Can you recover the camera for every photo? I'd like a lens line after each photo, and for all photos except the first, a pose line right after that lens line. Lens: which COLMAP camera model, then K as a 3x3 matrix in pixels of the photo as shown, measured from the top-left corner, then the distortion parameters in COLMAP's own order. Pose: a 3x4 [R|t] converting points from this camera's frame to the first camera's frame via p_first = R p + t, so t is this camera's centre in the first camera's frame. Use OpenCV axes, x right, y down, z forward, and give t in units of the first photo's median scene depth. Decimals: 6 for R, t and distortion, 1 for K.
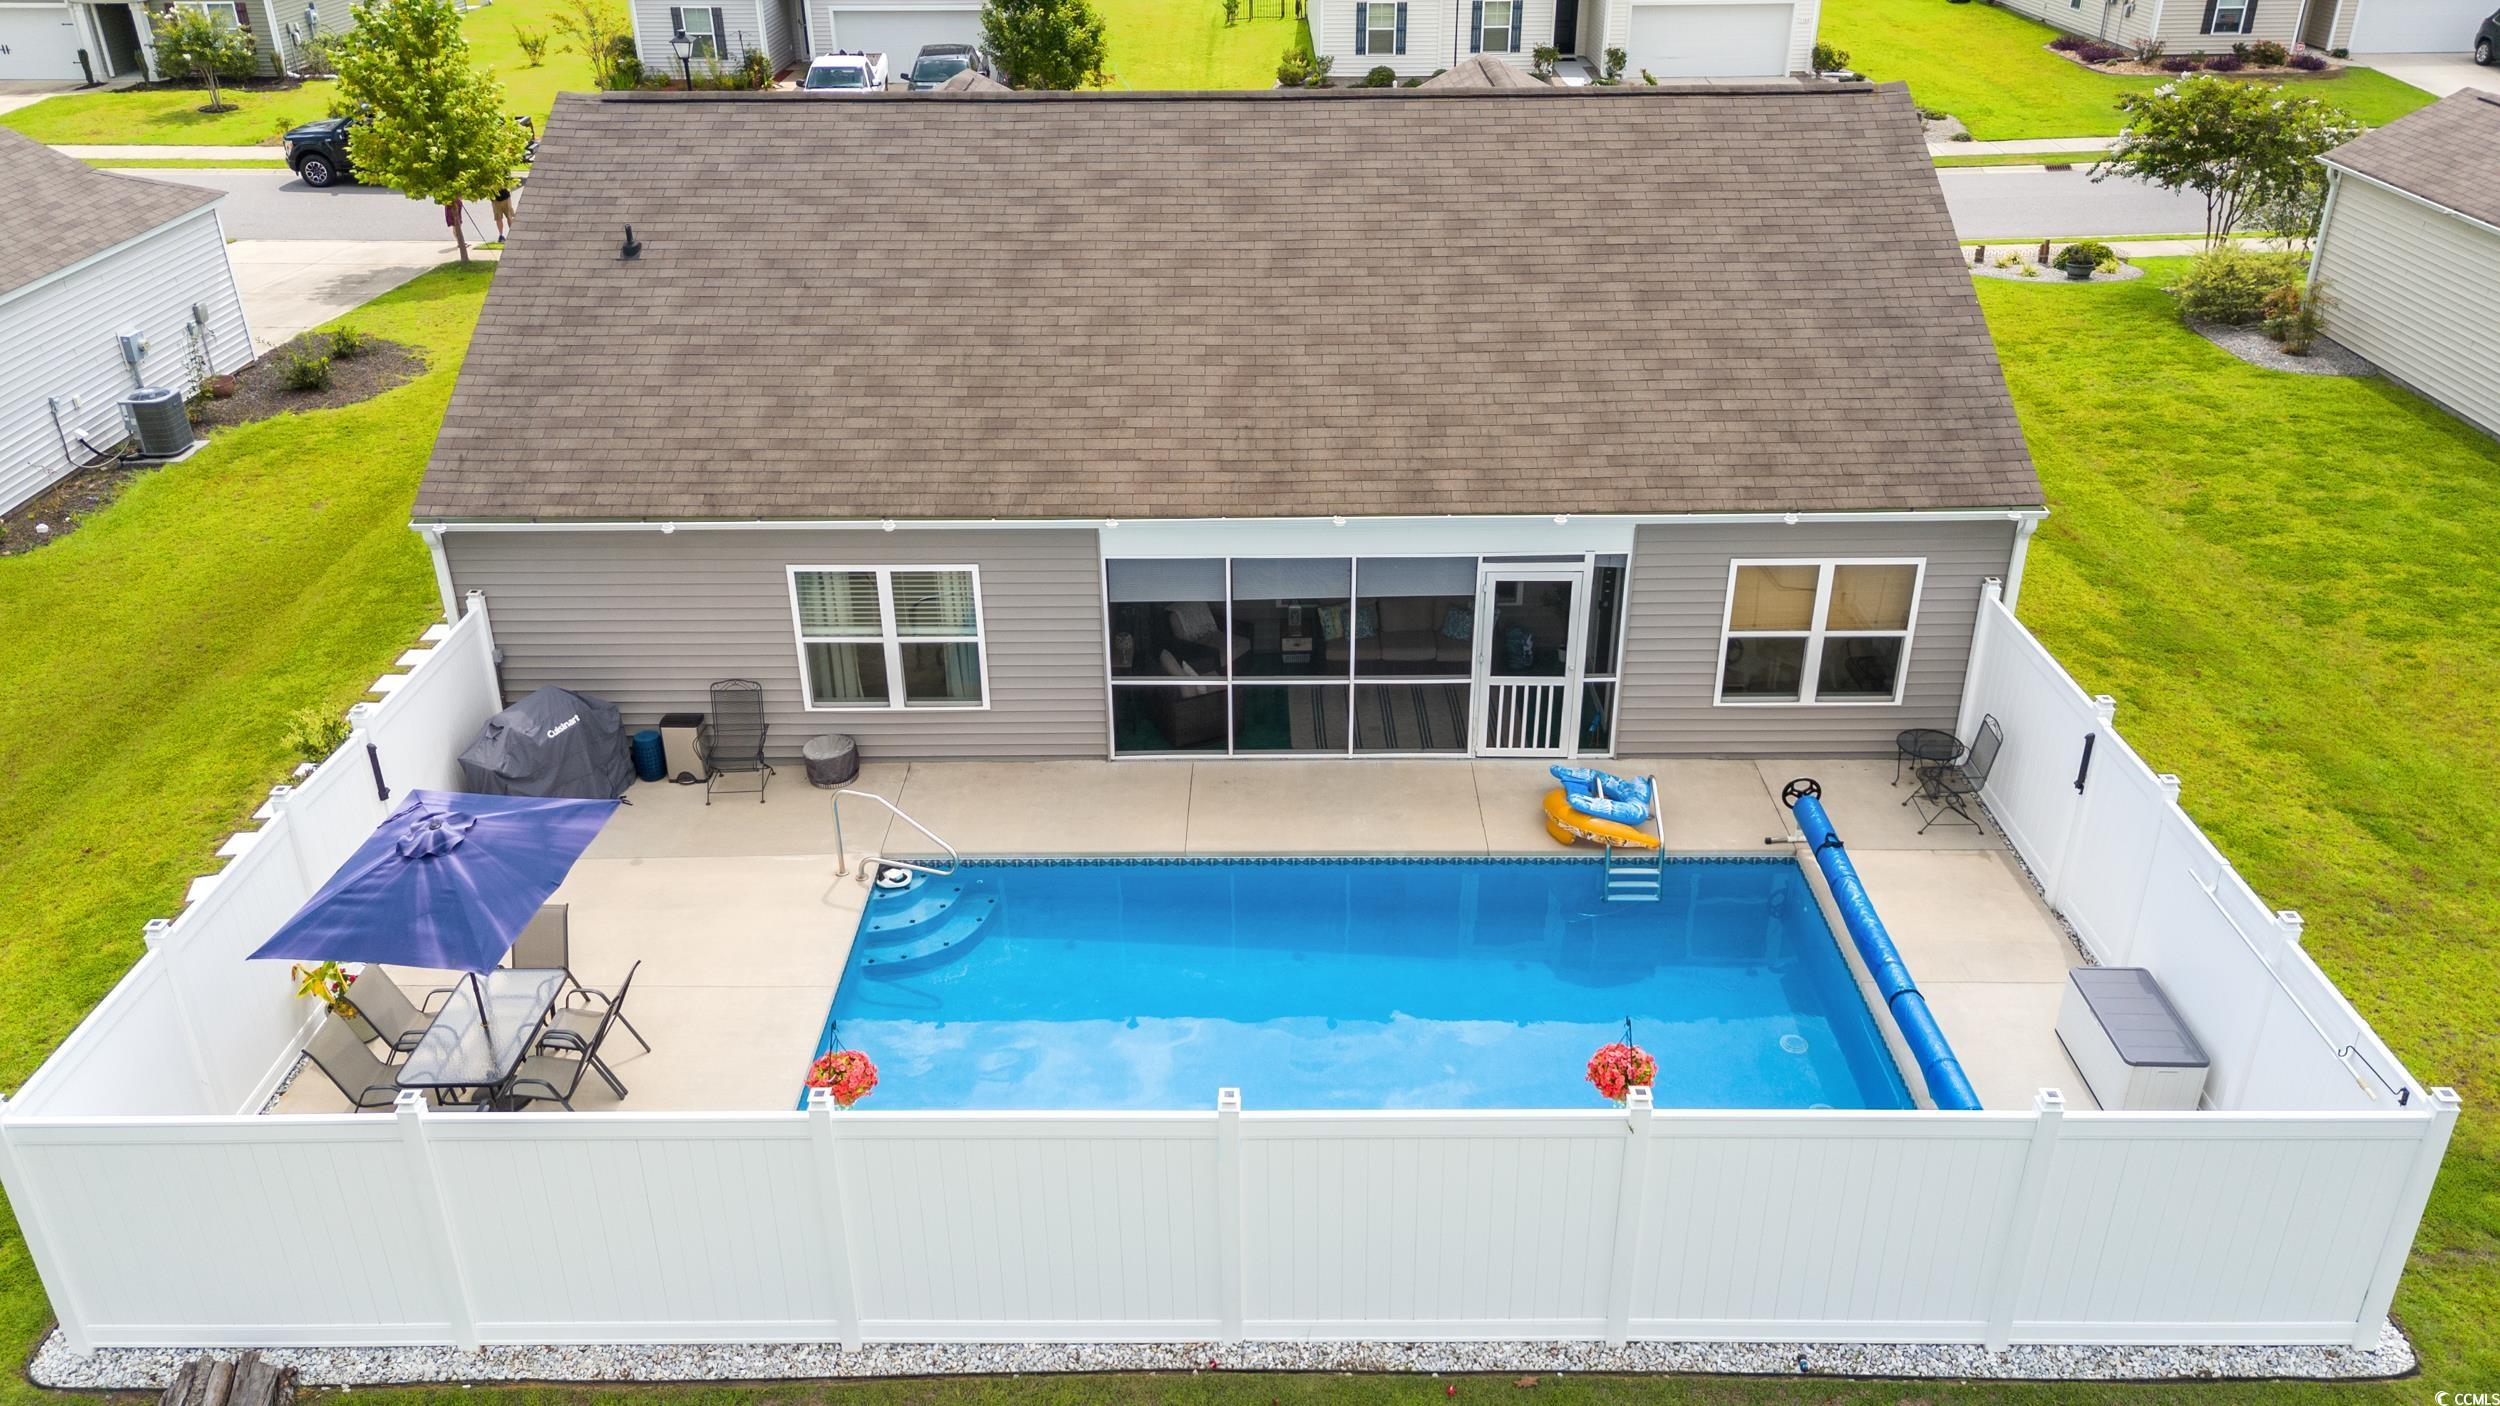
lens RADIAL K [[1838.3, 0, 1250.0], [0, 1838.3, 703.0], [0, 0, 1]] dist [0.081500, -0.094639]
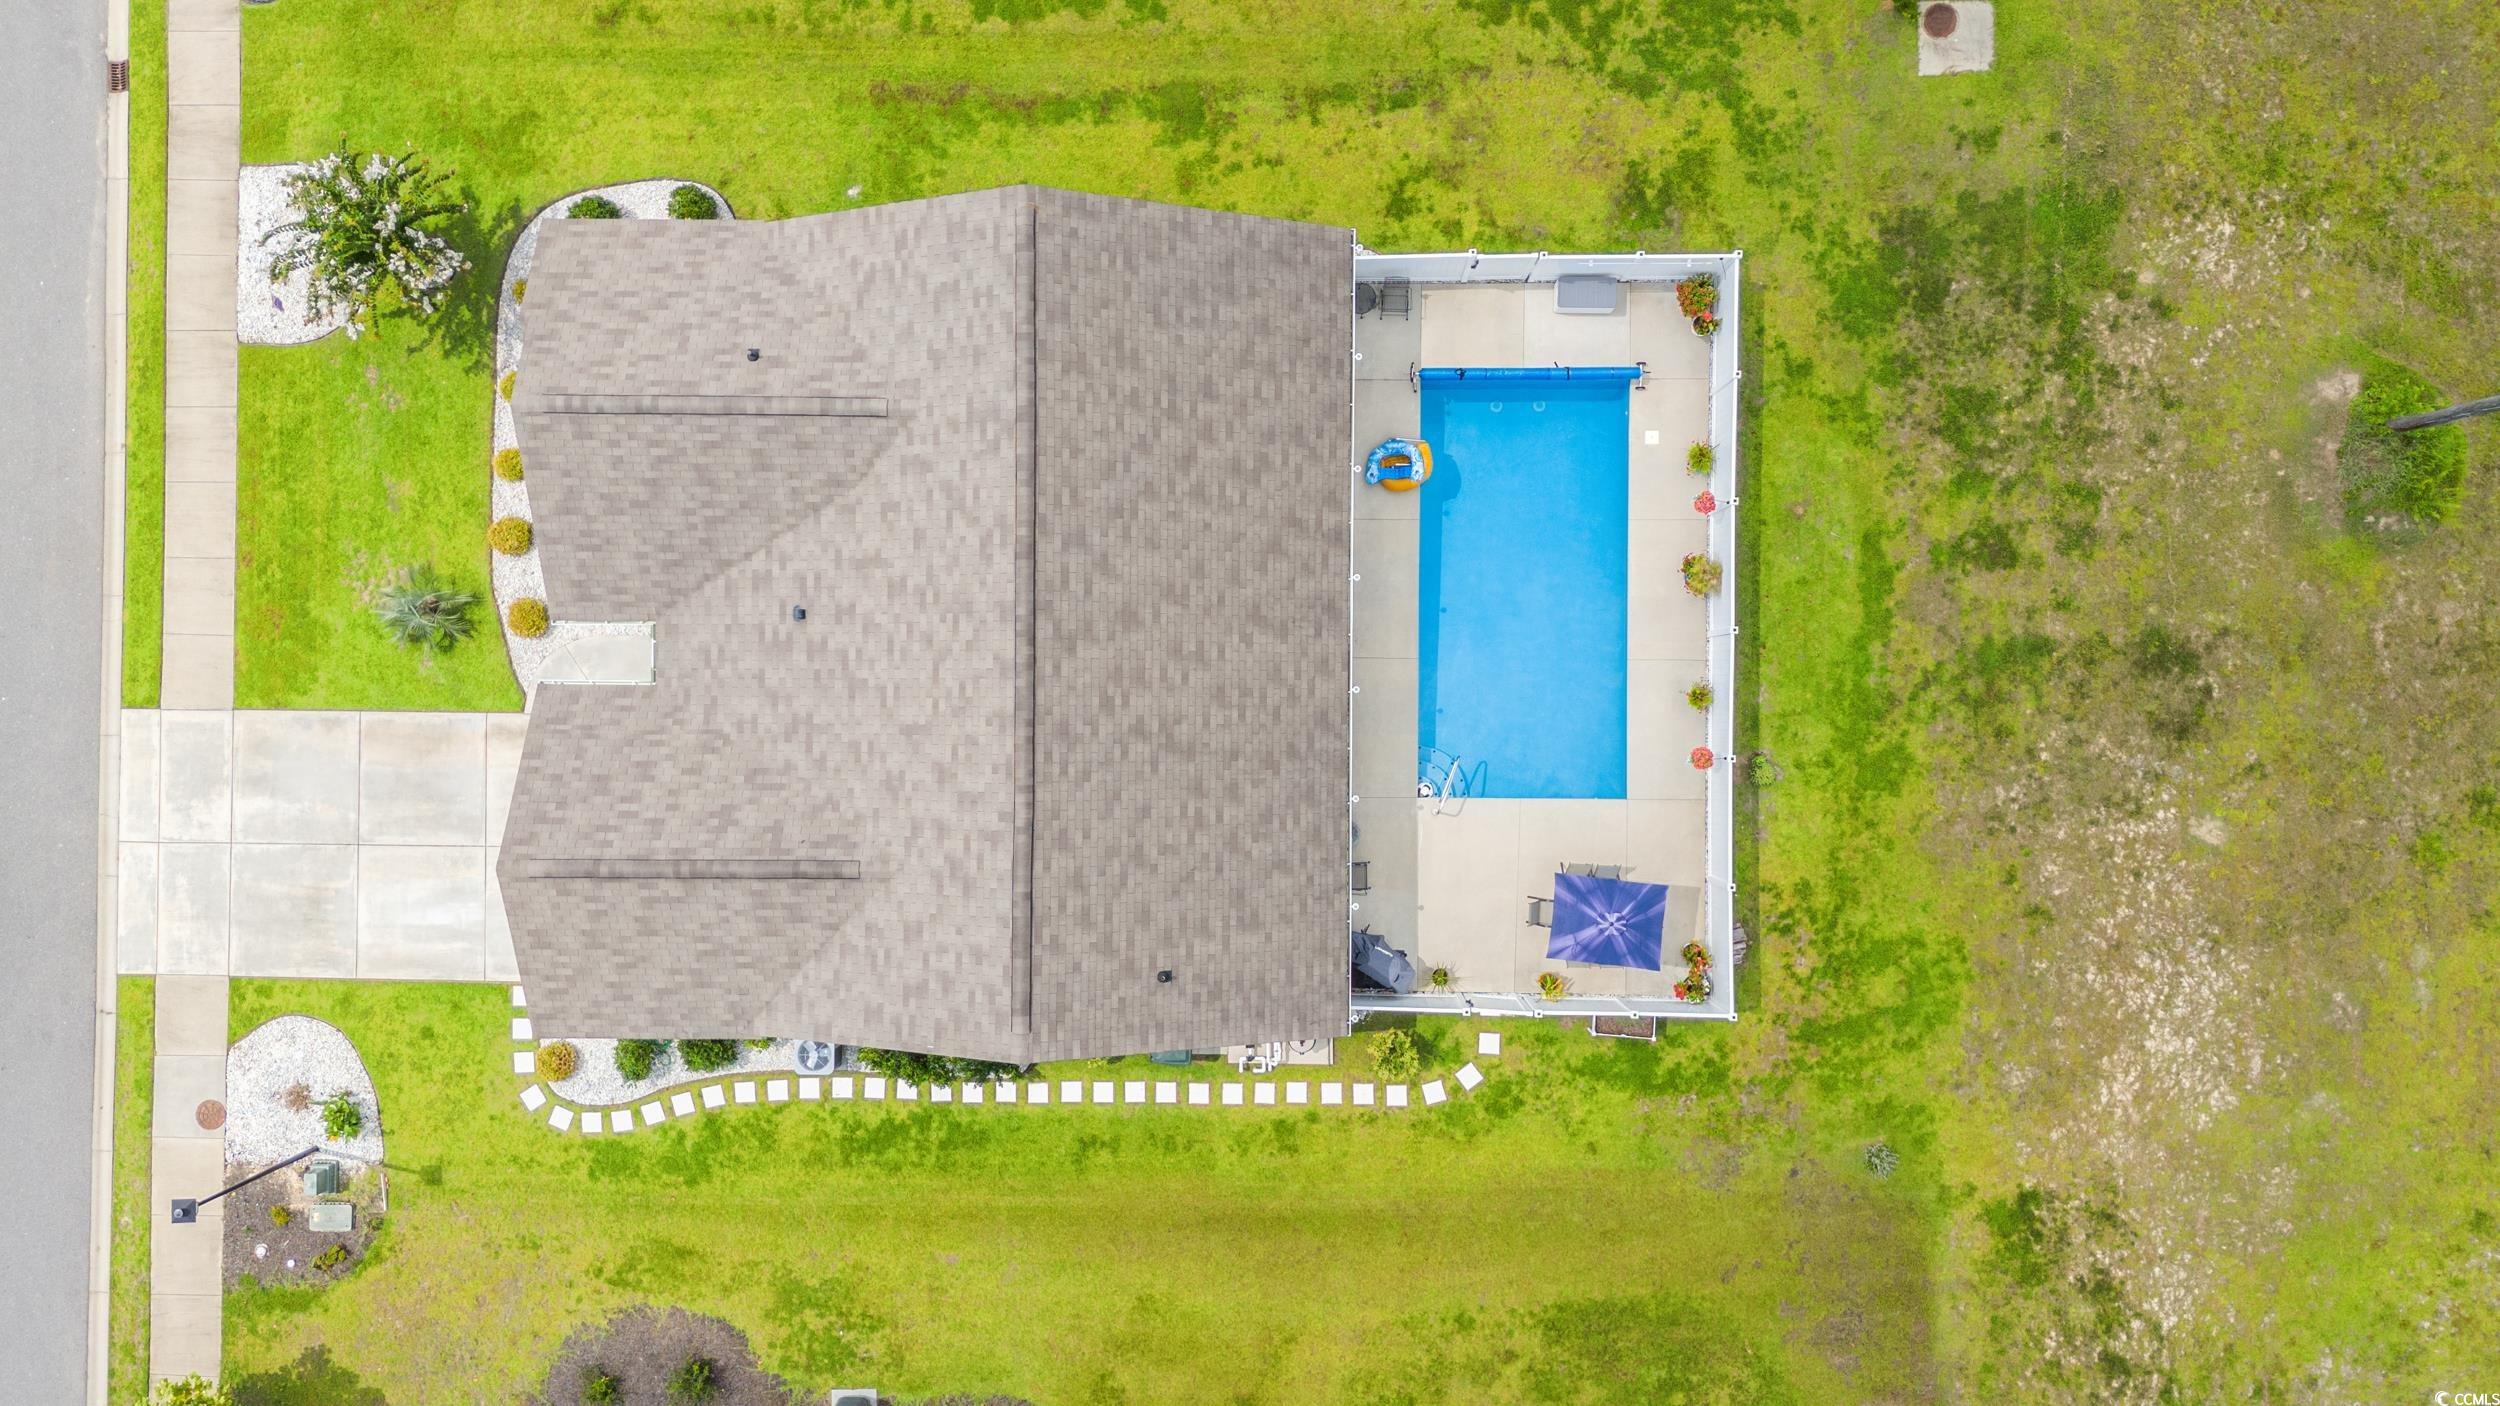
lens RADIAL K [[1838.3, 0, 1250.0], [0, 1838.3, 703.0], [0, 0, 1]] dist [0.081500, -0.094639]
pose [[0.002934, -0.999961, 0.008274, -0.102102], [0.489839, 0.008651, 0.871770, -1.832390], [-0.871808, 0.001495, 0.489846, 0.102476]]
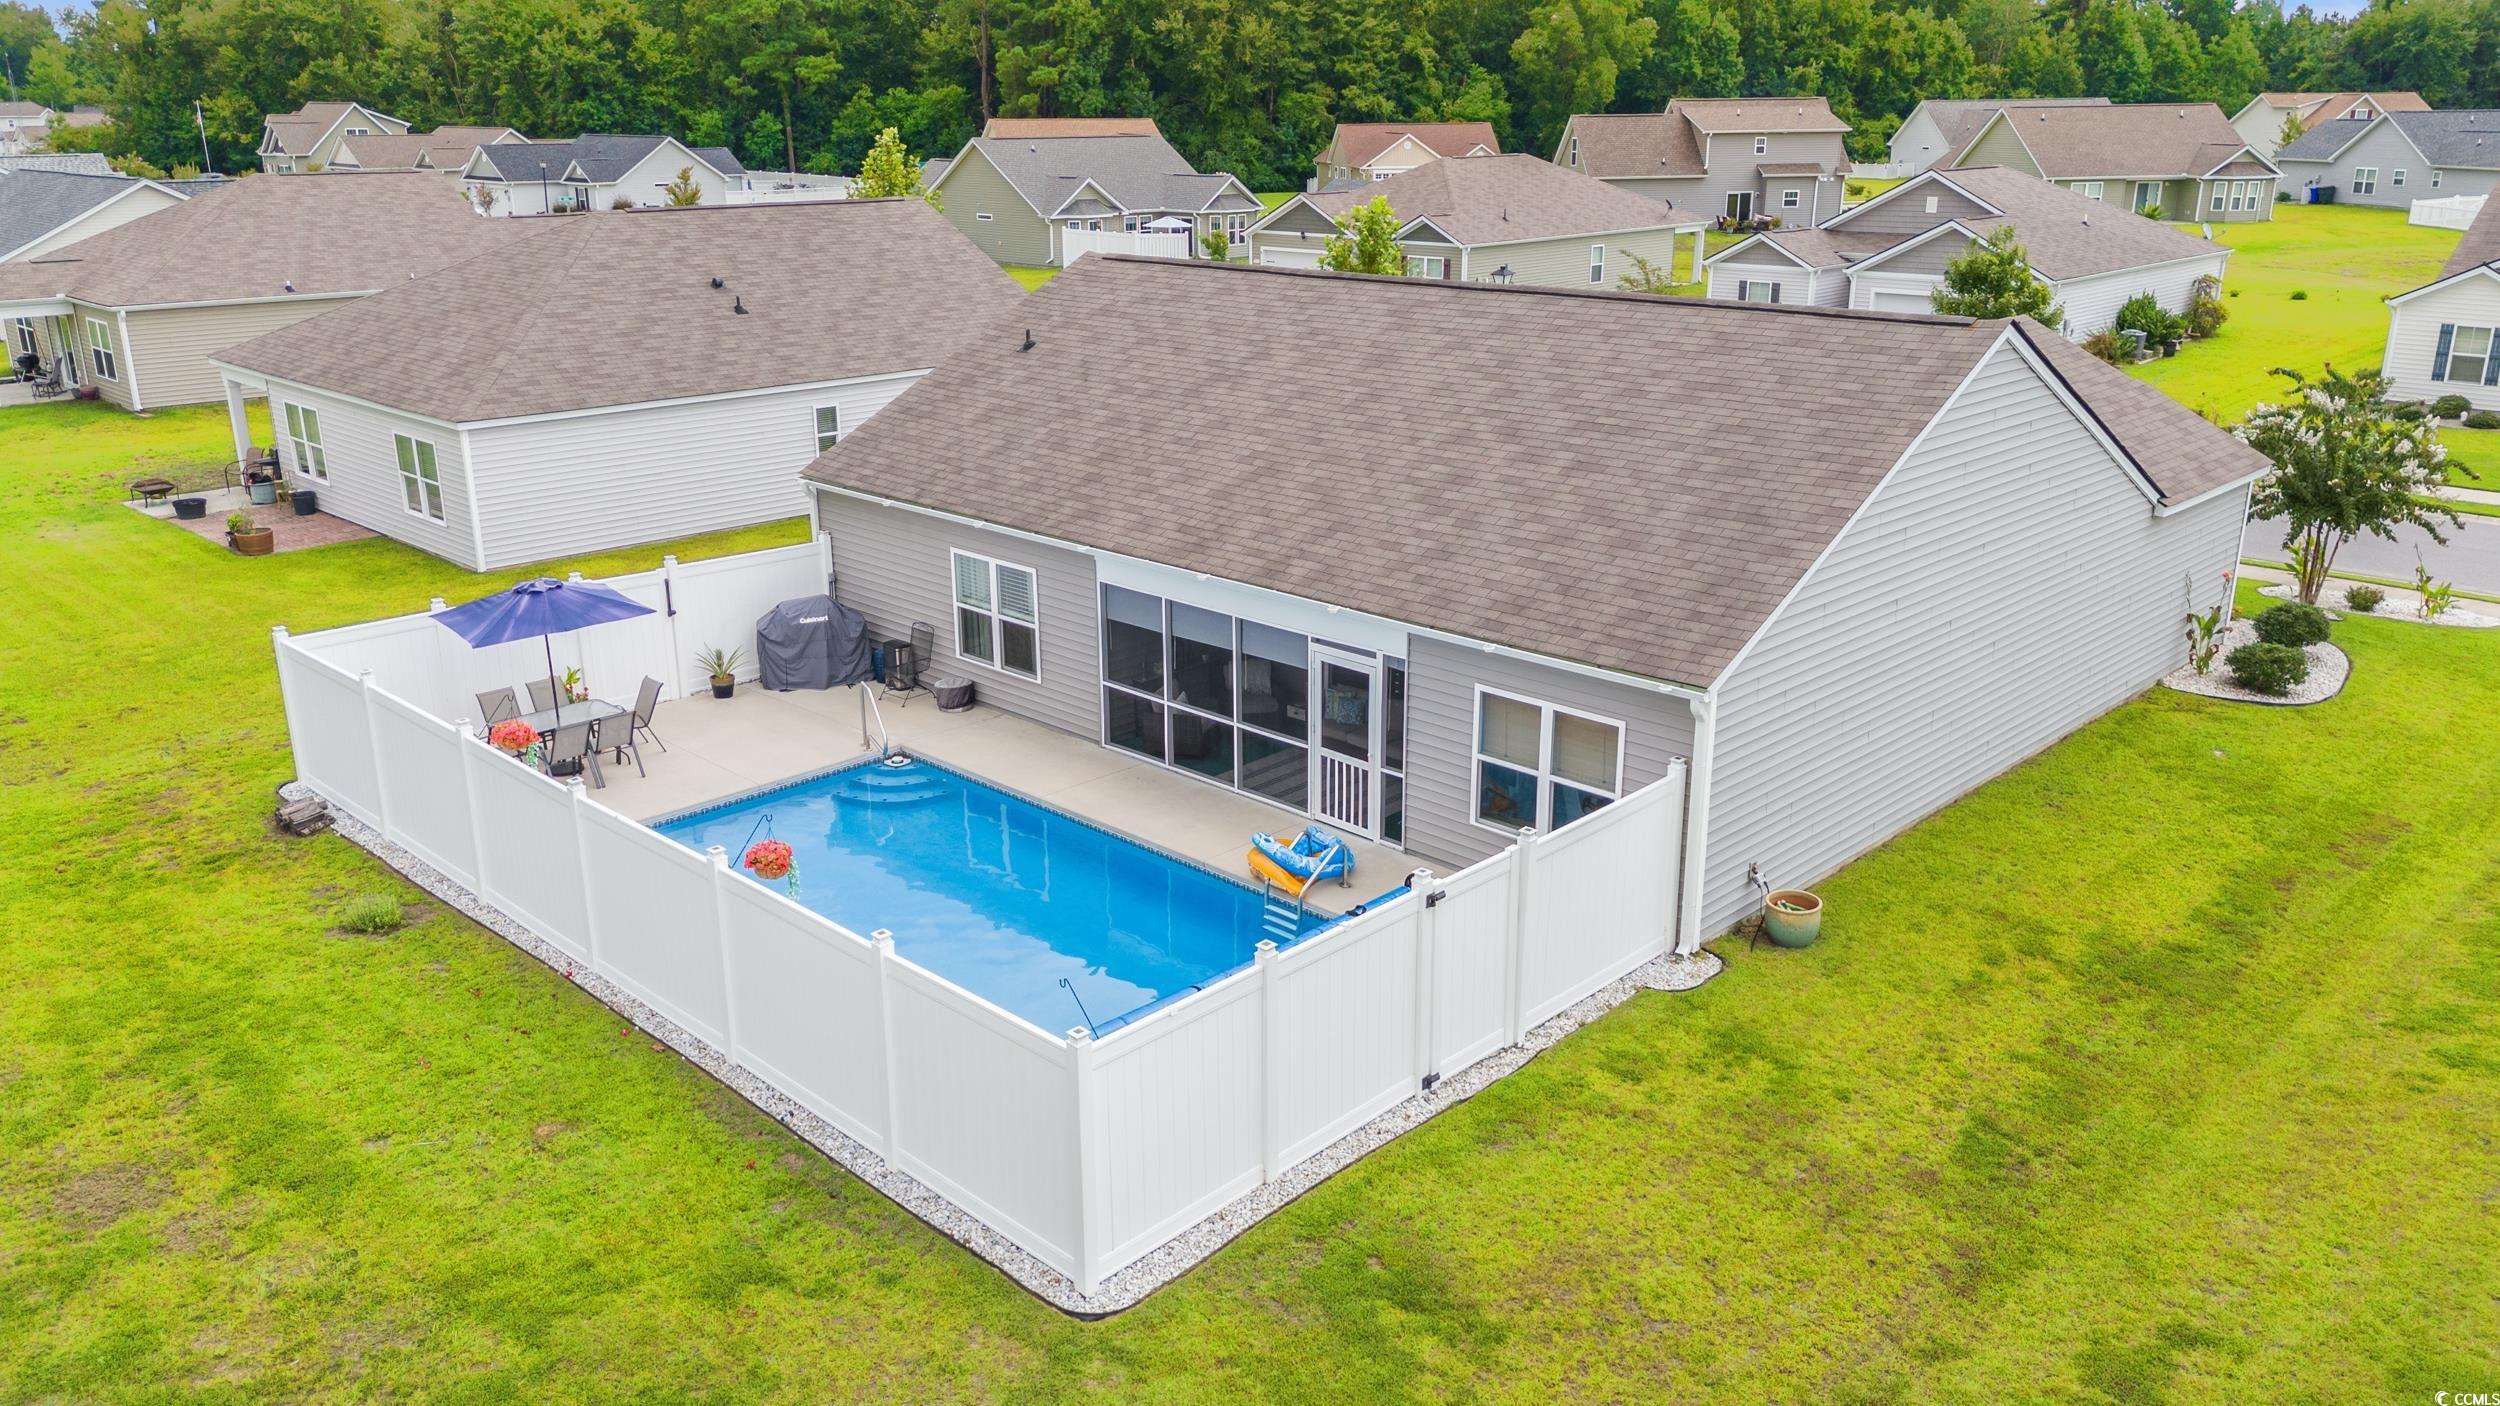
lens RADIAL K [[1838.3, 0, 1250.0], [0, 1838.3, 703.0], [0, 0, 1]] dist [0.081500, -0.094639]
pose [[0.716632, 0.221510, -0.661342, 0.869338], [-0.323458, 0.945640, -0.033767, 0.012894], [0.617911, 0.238115, 0.749324, 0.101997]]
